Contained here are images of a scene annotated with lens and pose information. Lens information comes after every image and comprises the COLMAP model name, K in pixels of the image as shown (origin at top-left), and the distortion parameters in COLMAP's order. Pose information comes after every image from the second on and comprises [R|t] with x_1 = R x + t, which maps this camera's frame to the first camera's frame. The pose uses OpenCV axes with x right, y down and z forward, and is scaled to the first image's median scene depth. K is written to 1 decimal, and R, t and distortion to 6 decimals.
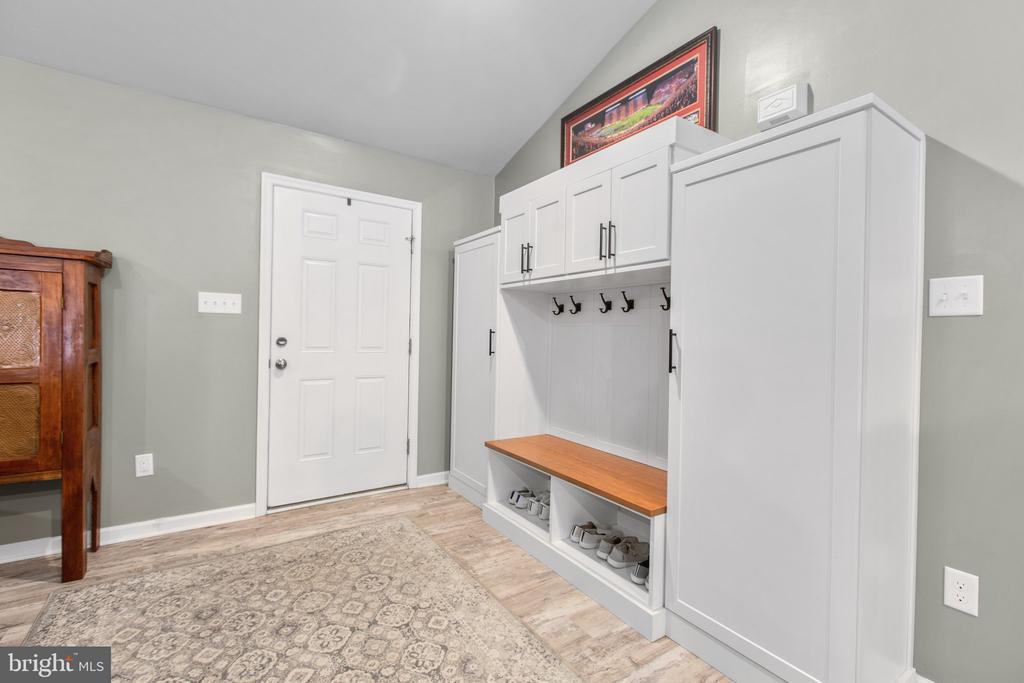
lens RADIAL K [[449.9, 0, 512.1], [0, 449.9, 336.7], [0, 0, 1]] dist [-0.001236, -0.000145]
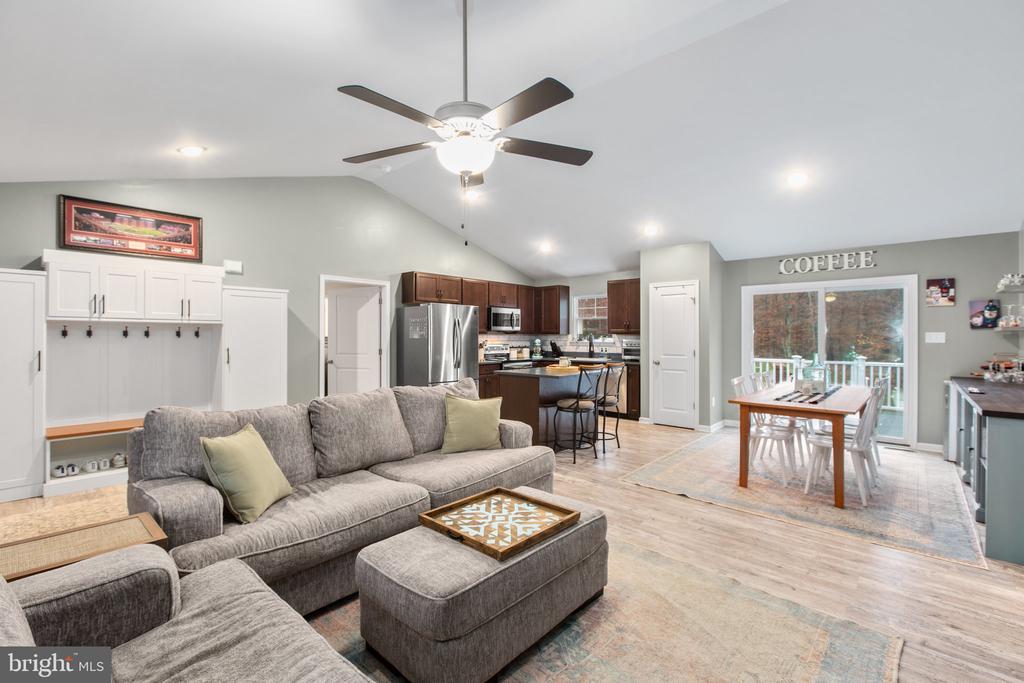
lens RADIAL K [[449.9, 0, 512.1], [0, 449.9, 336.7], [0, 0, 1]] dist [-0.001236, -0.000145]
pose [[-0.250406, -0.021939, 0.967892, -2.034899], [-0.003966, 0.999758, 0.021635, -0.113151], [-0.968133, 0.001578, -0.250432, 0.017329]]
